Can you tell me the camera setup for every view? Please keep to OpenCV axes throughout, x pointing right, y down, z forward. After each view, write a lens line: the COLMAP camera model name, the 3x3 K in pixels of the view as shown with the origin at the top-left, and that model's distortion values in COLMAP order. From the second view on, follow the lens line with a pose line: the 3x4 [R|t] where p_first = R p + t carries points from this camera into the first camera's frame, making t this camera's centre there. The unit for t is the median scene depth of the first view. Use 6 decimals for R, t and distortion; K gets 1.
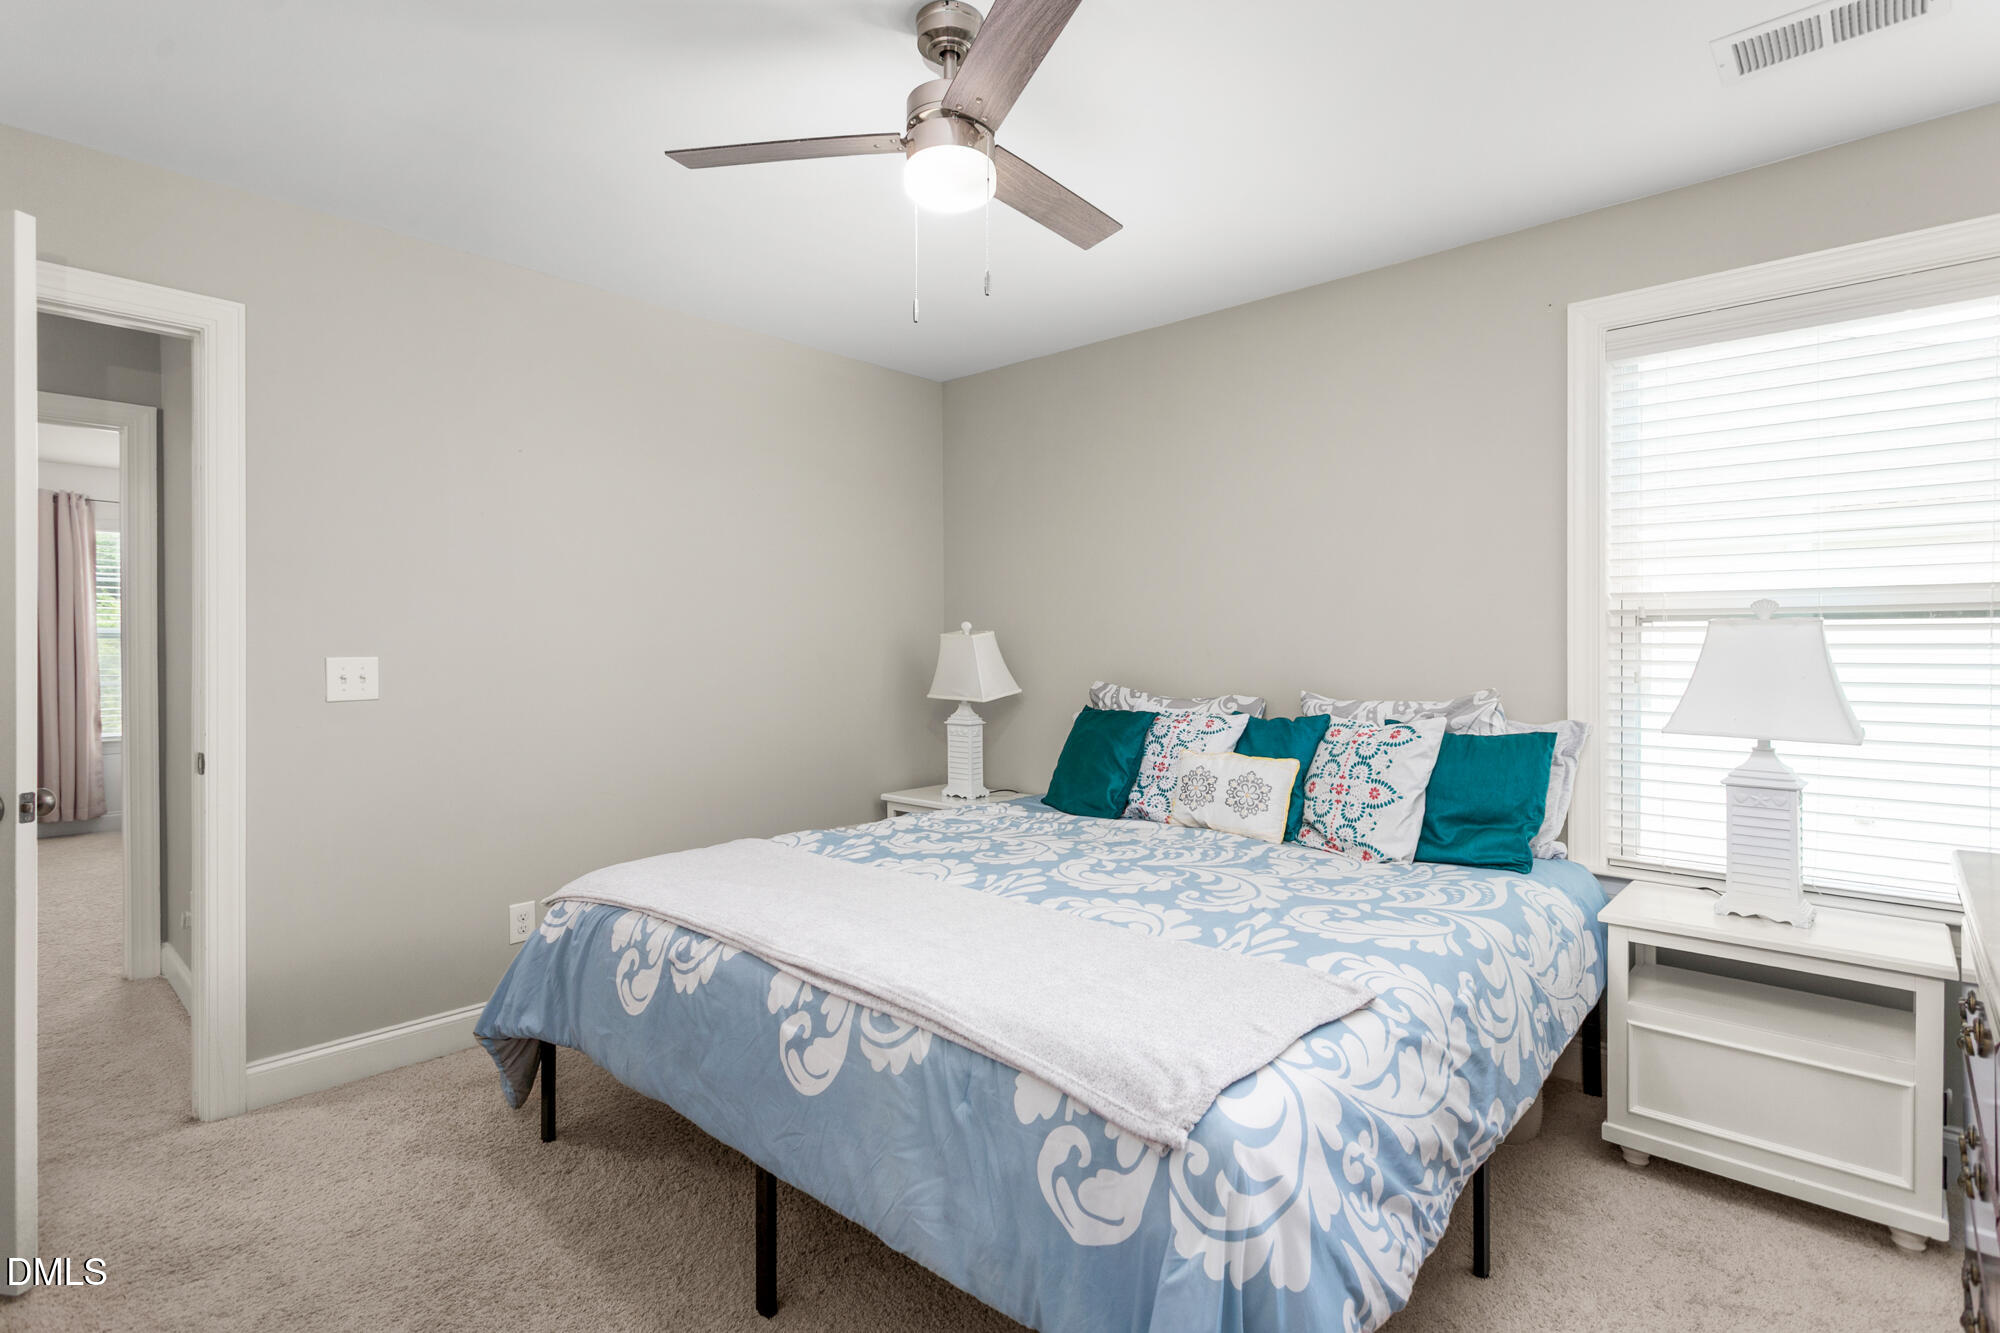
lens RADIAL K [[973.0, 0, 983.0], [0, 973.0, 628.7], [0, 0, 1]] dist [0.000992, 0.000942]
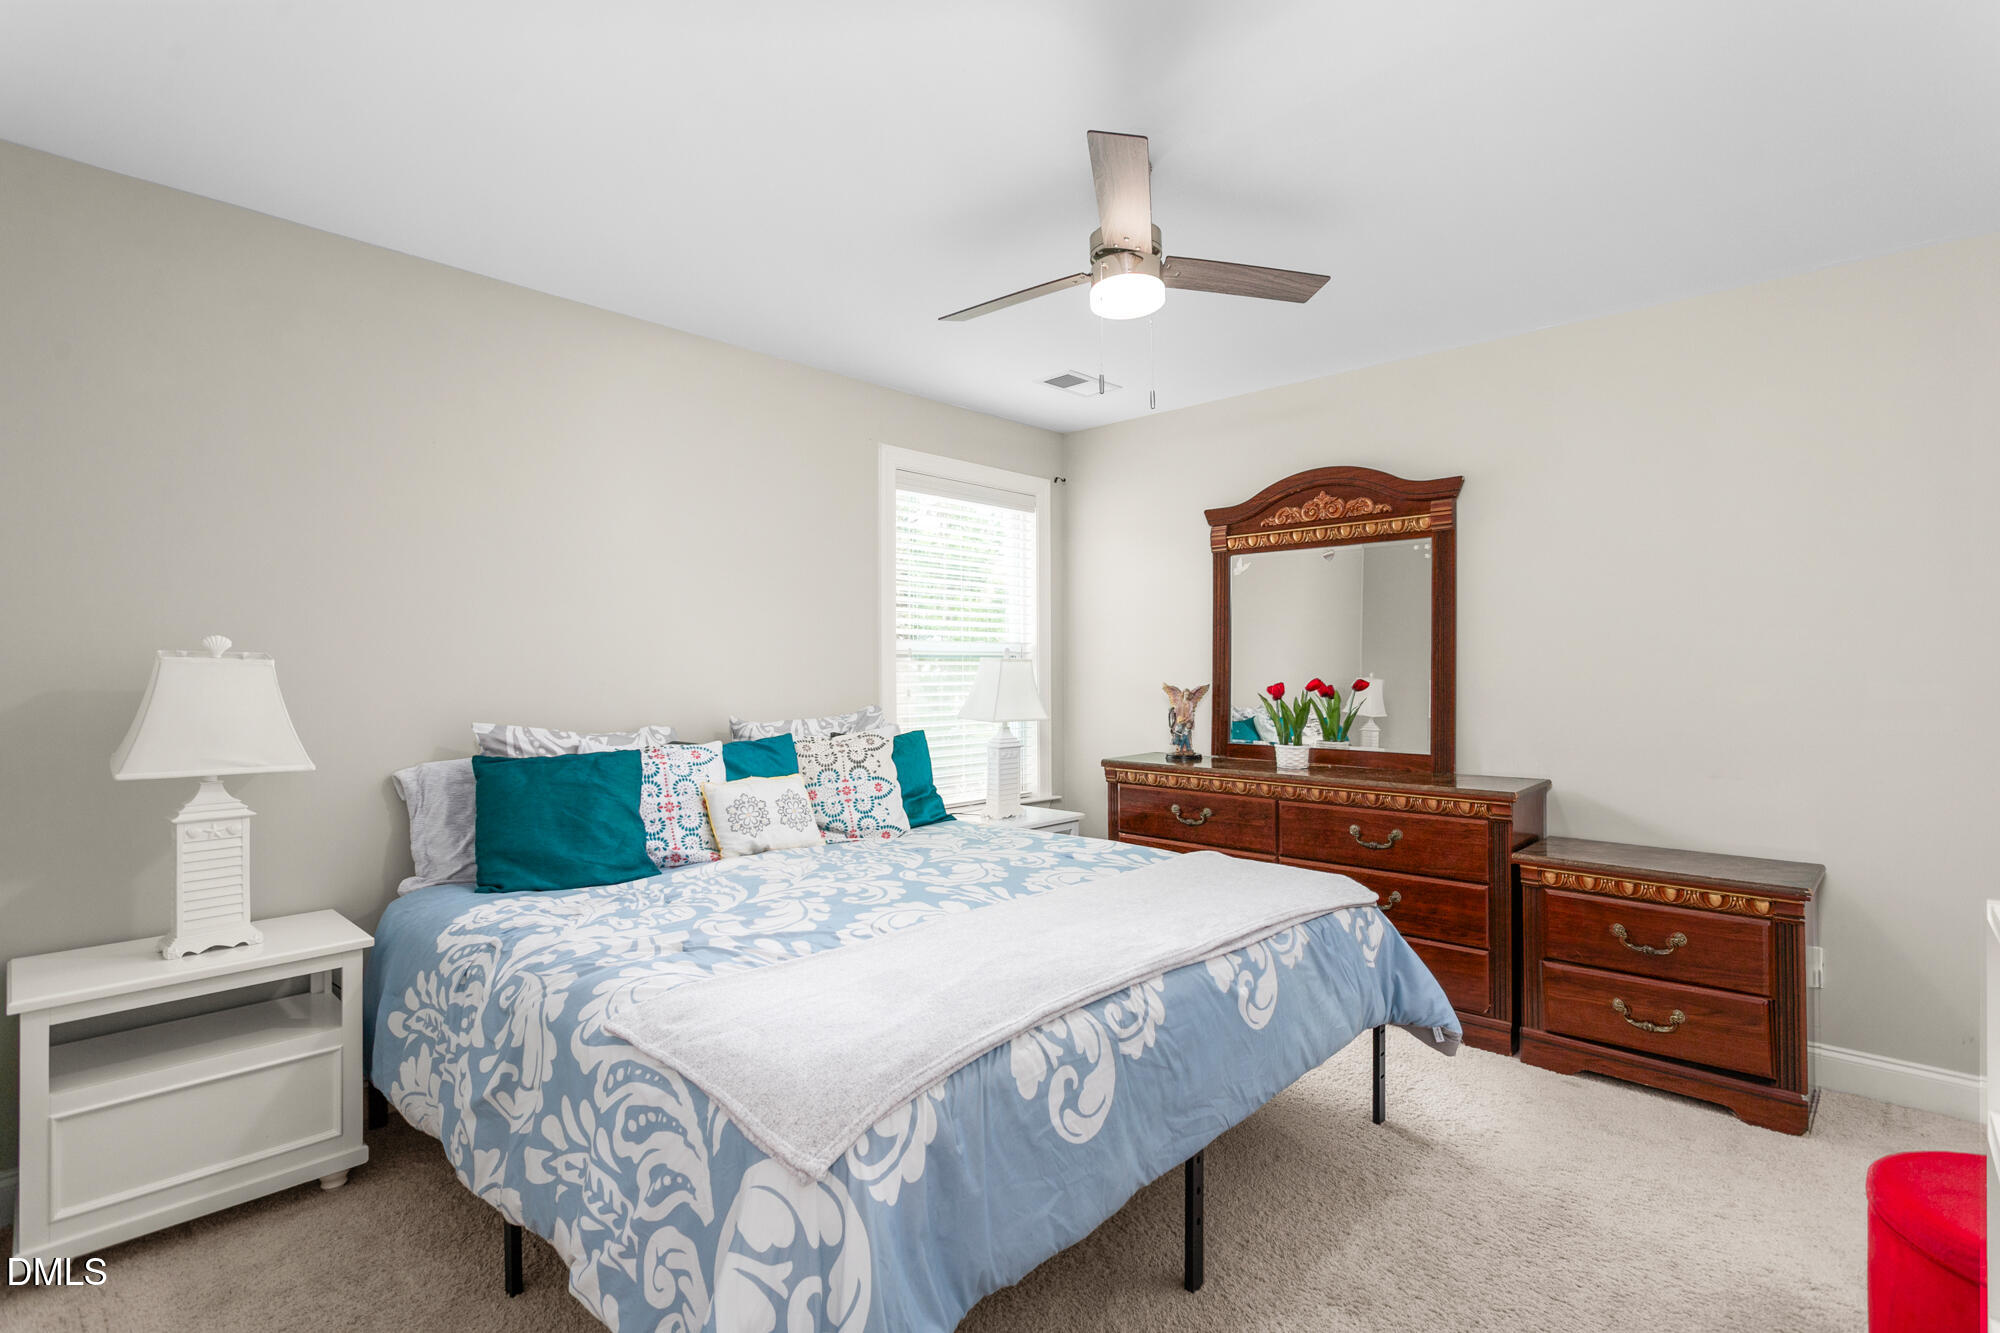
lens RADIAL K [[973.0, 0, 997.8], [0, 973.0, 679.7], [0, 0, 1]] dist [0.000992, 0.000942]
pose [[-0.005951, -0.007803, 0.999952, -0.892275], [-0.012004, 0.999898, 0.007731, 0.012431], [-0.999910, -0.011957, -0.006044, 0.837489]]
